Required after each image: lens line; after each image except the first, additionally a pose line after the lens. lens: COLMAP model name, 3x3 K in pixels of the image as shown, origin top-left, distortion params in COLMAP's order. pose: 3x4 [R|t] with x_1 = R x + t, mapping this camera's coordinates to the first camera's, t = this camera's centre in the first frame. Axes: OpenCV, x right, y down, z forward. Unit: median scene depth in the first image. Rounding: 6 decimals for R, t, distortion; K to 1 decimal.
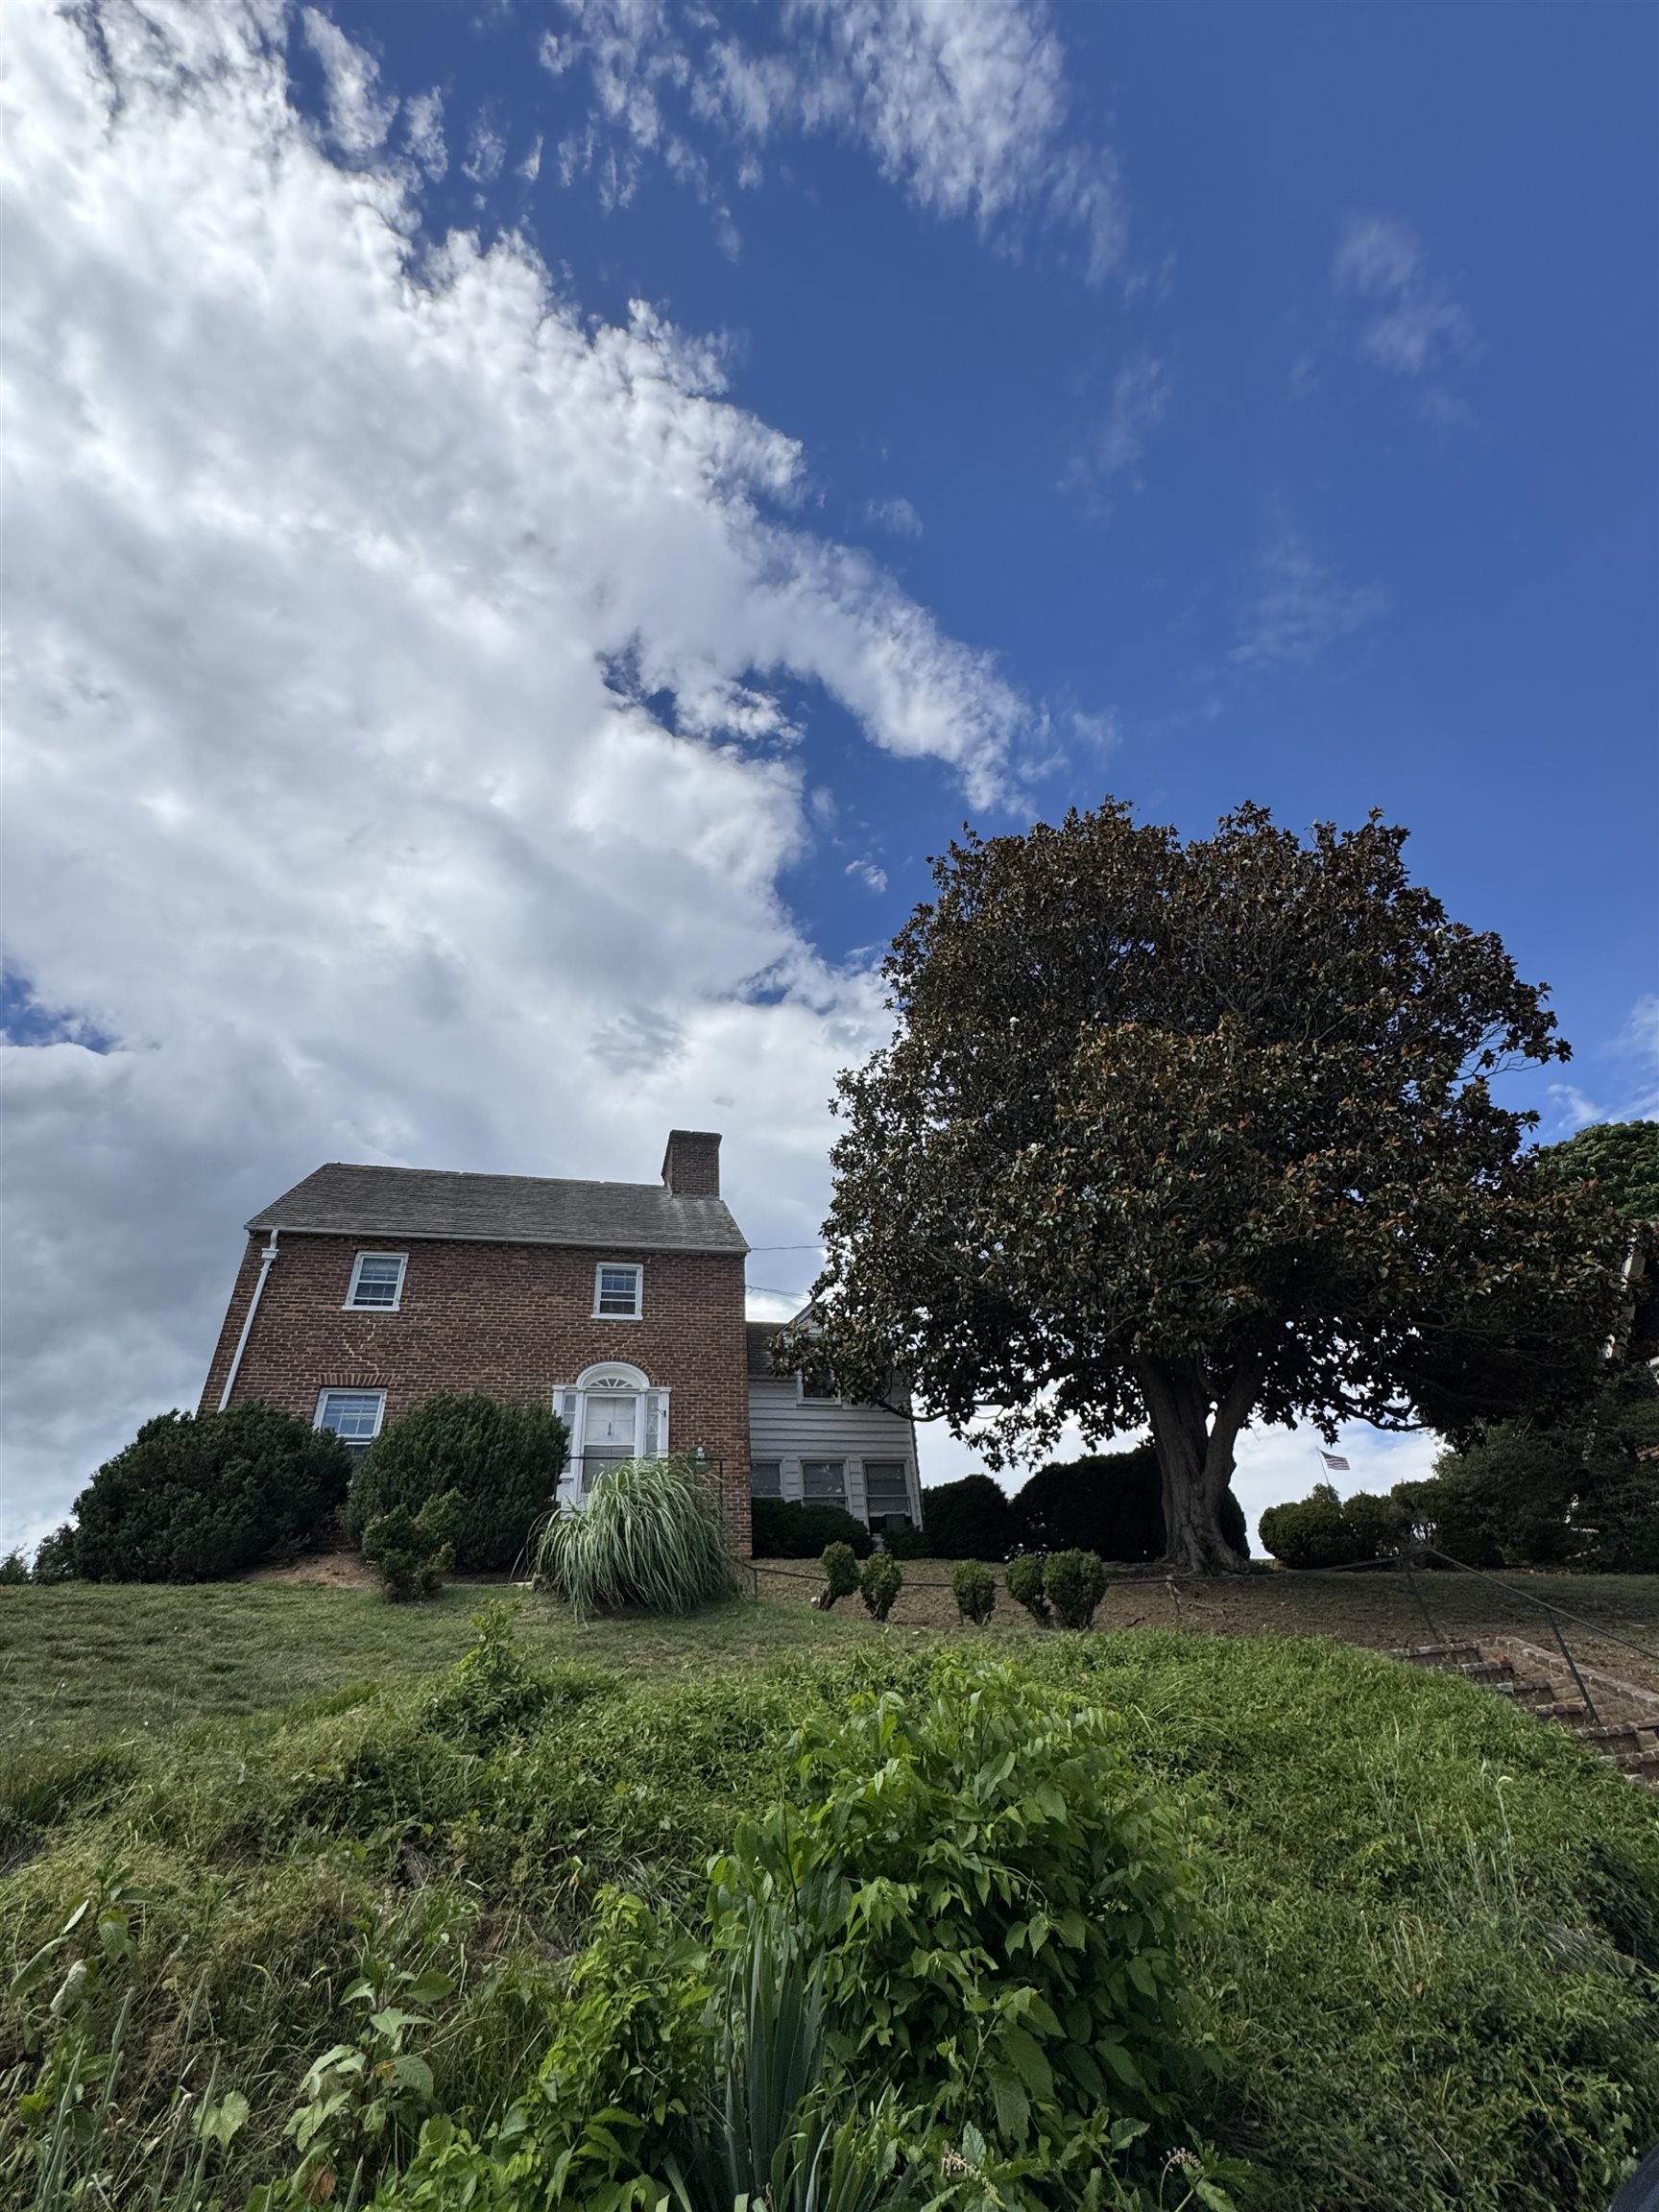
lens RADIAL K [[1017.5, 0, 832.1], [0, 1017.5, 1093.6], [0, 0, 1]] dist [-0.002389, -0.000153]
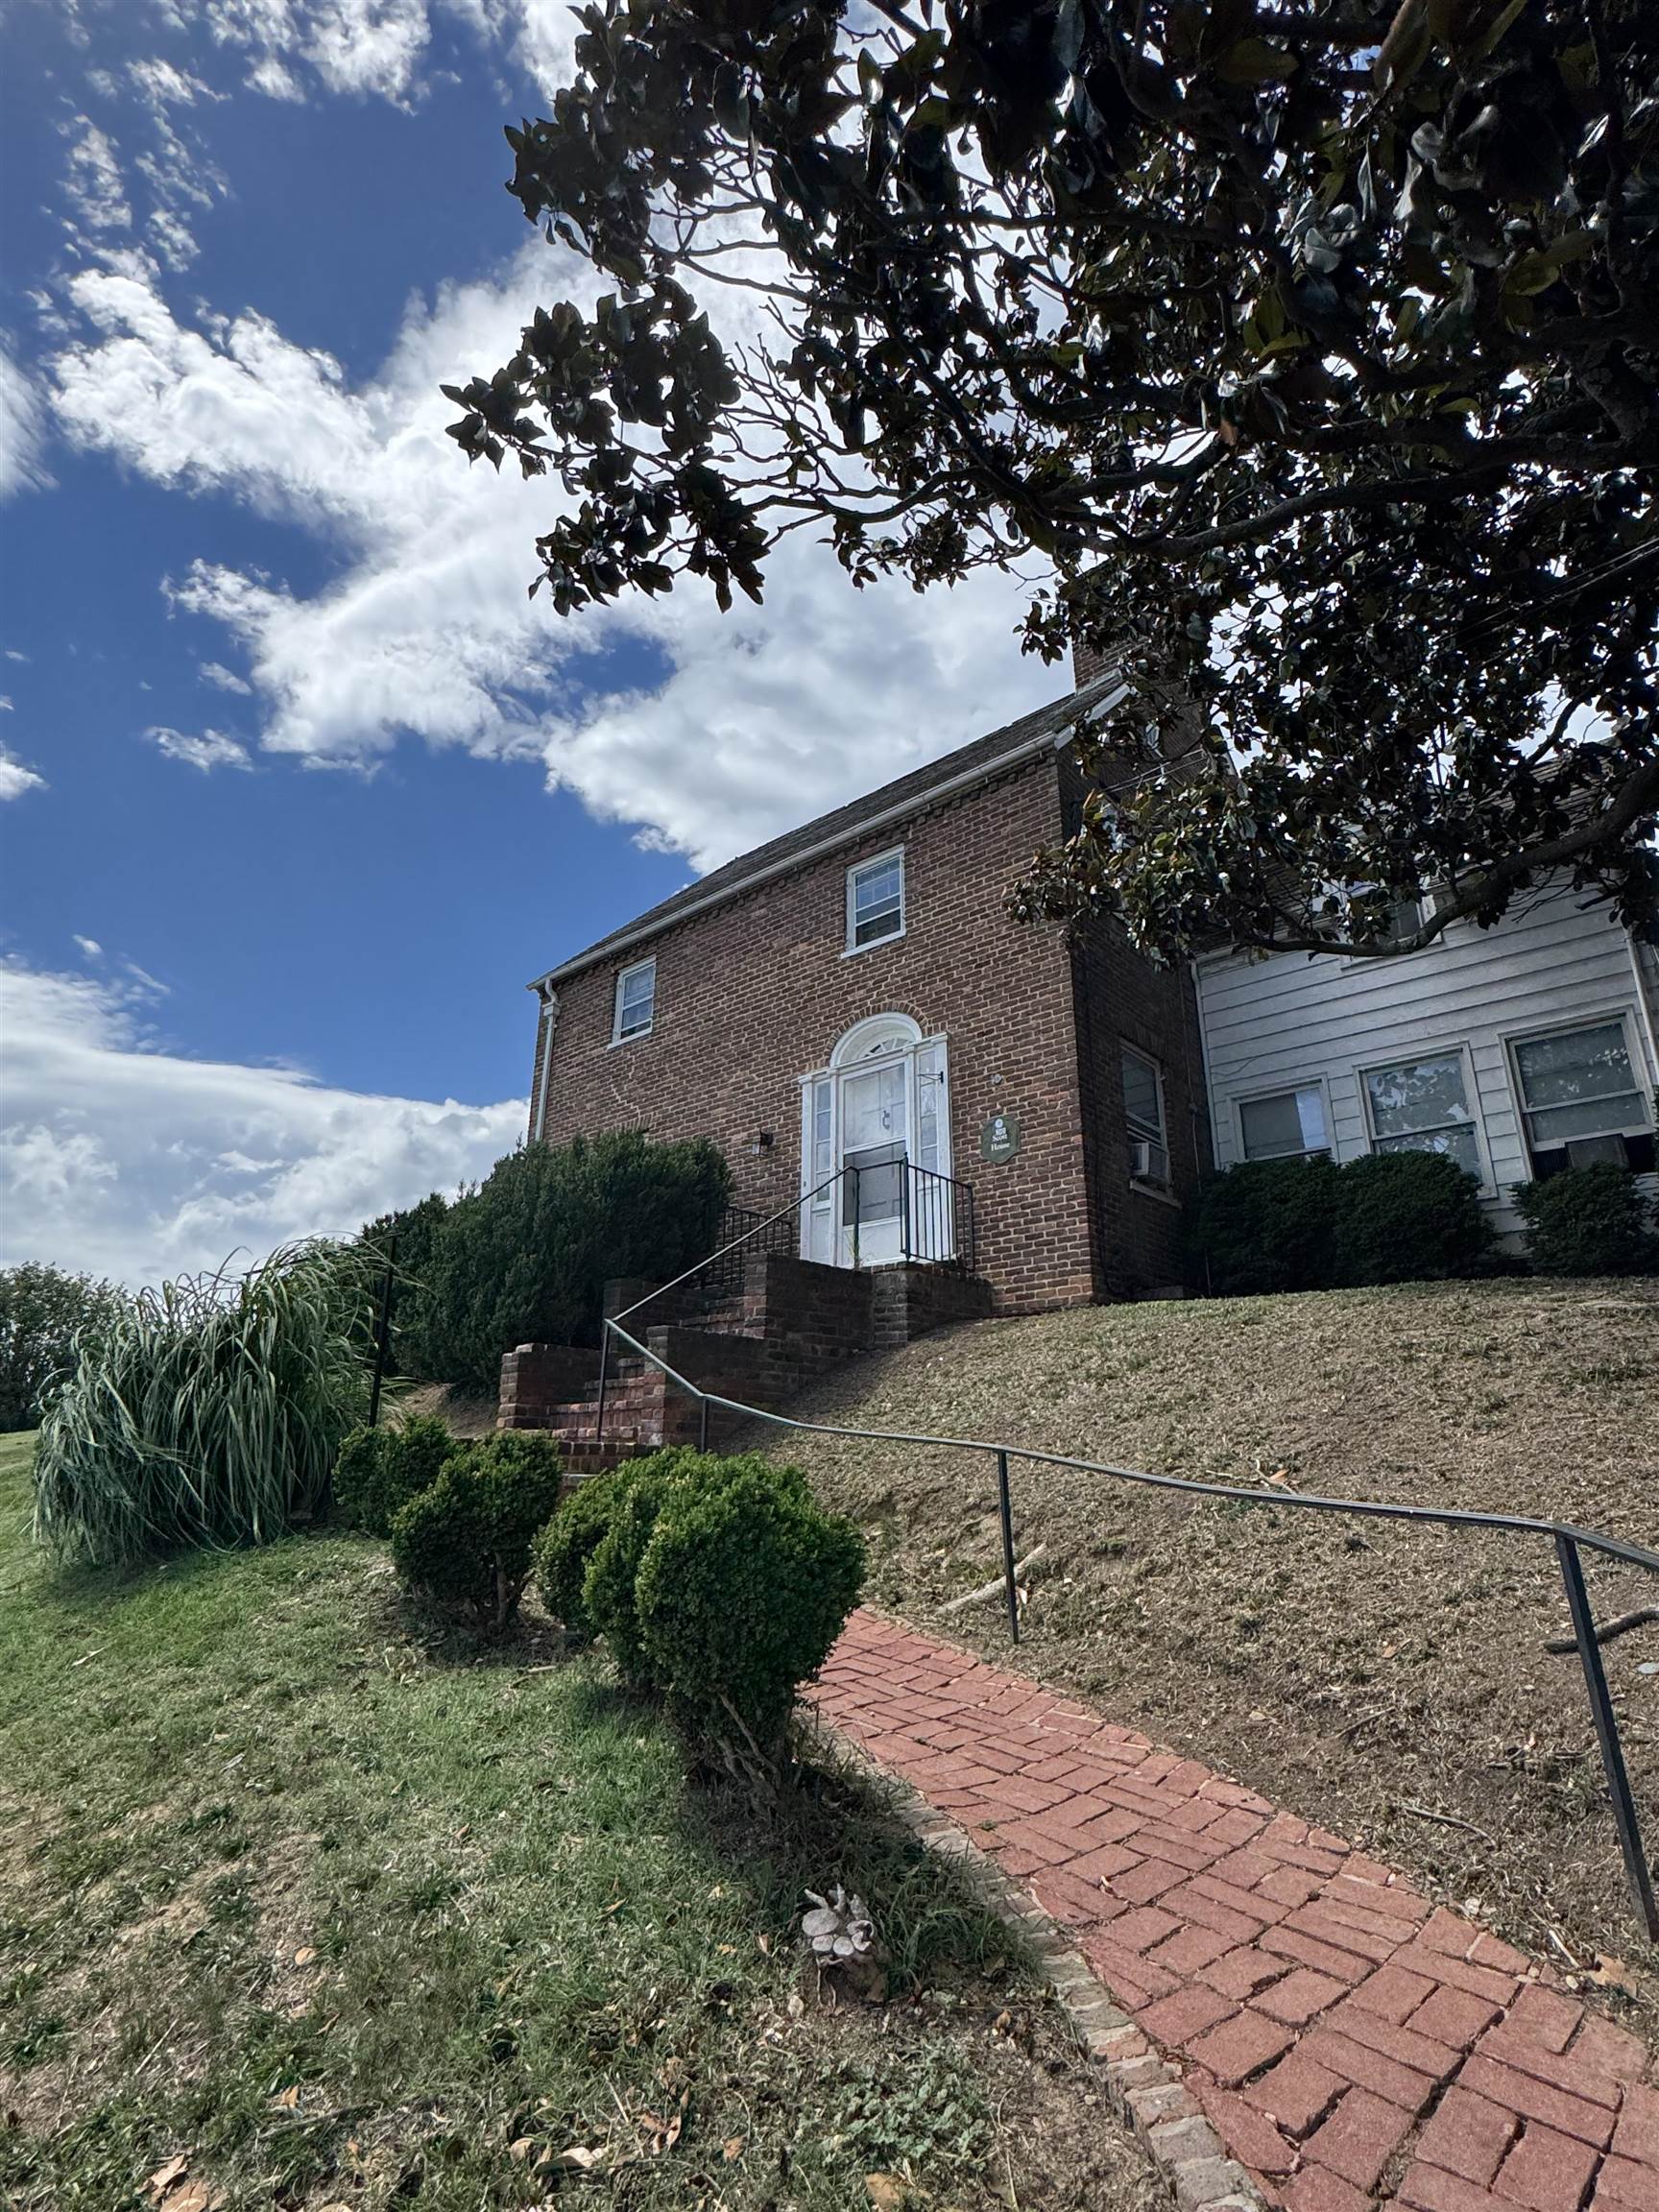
lens RADIAL K [[1122.1, 0, 838.0], [0, 1122.1, 1104.7], [0, 0, 1]] dist [0.002208, -0.002634]
pose [[0.572191, -0.192745, -0.797149, 0.974317], [0.454345, 0.883699, 0.112455, 0.740556], [0.682765, -0.426527, 0.593218, 1.853737]]
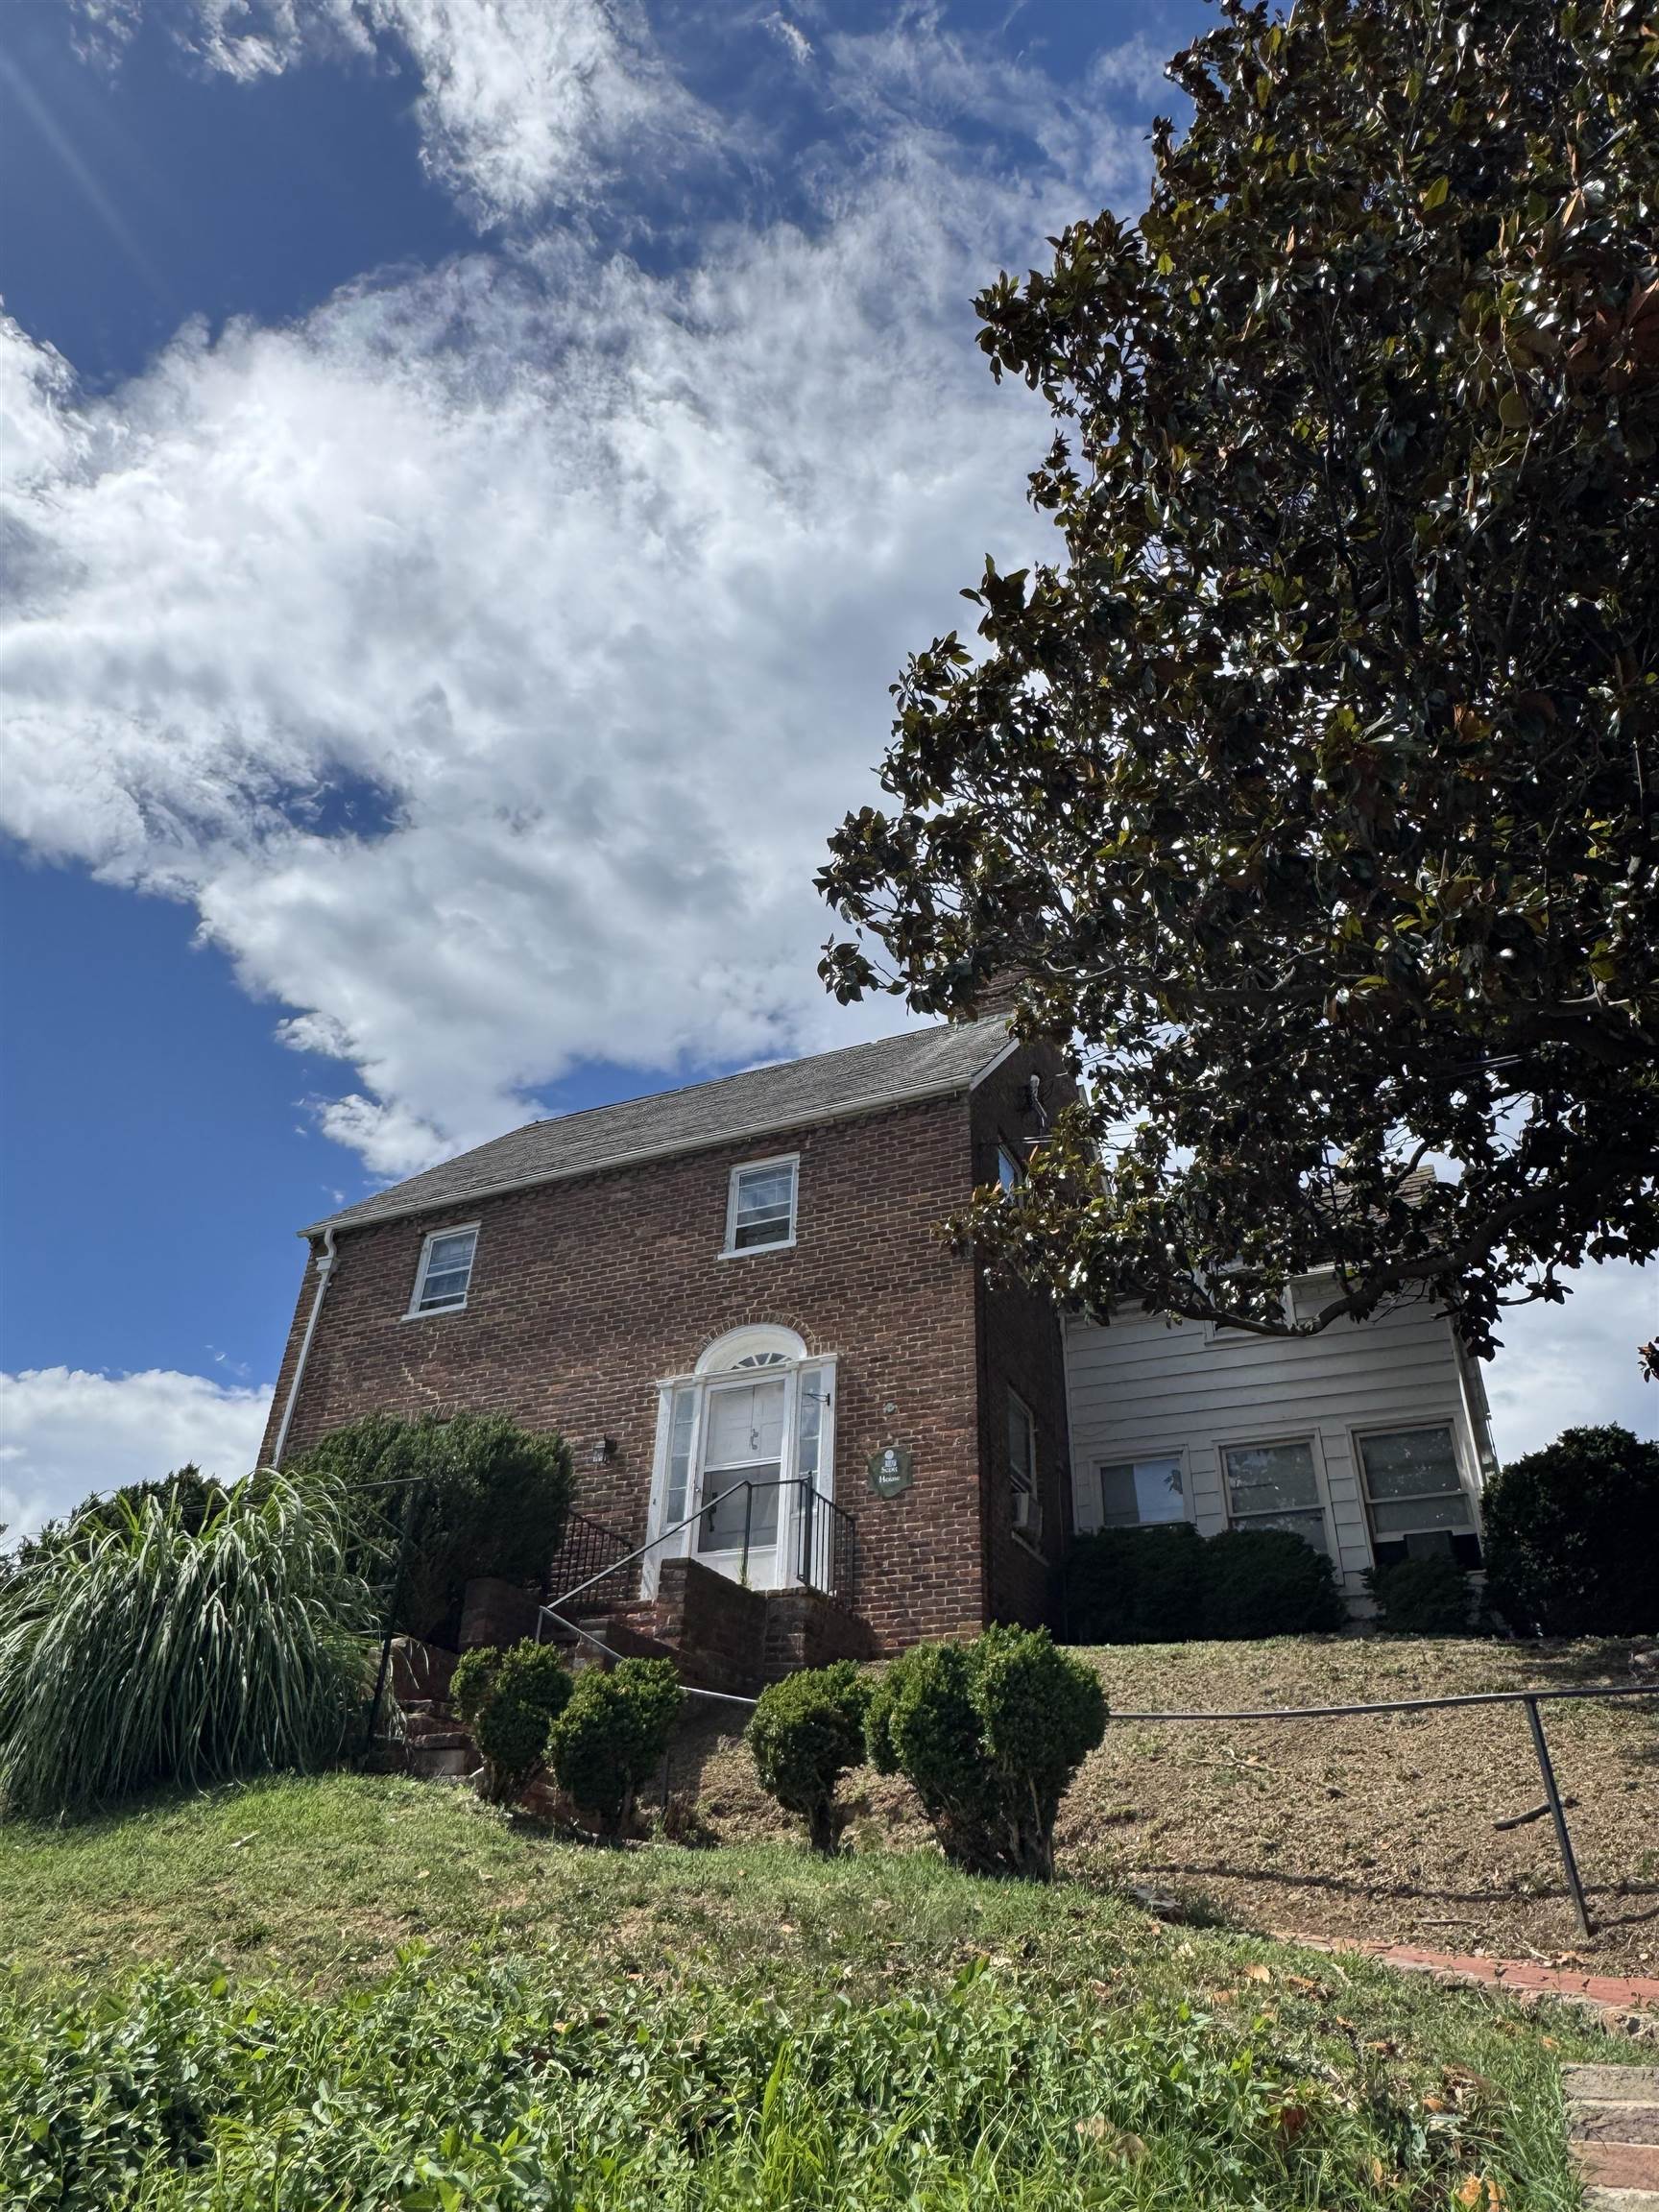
lens RADIAL K [[1433.8, 0, 838.6], [0, 1433.8, 1105.2], [0, 0, 1]] dist [-0.003371, -0.002789]
pose [[0.776498, -0.260340, -0.573824, 1.040632], [0.305864, 0.951906, -0.017978, 0.575610], [0.550906, -0.161552, 0.818781, 1.271136]]
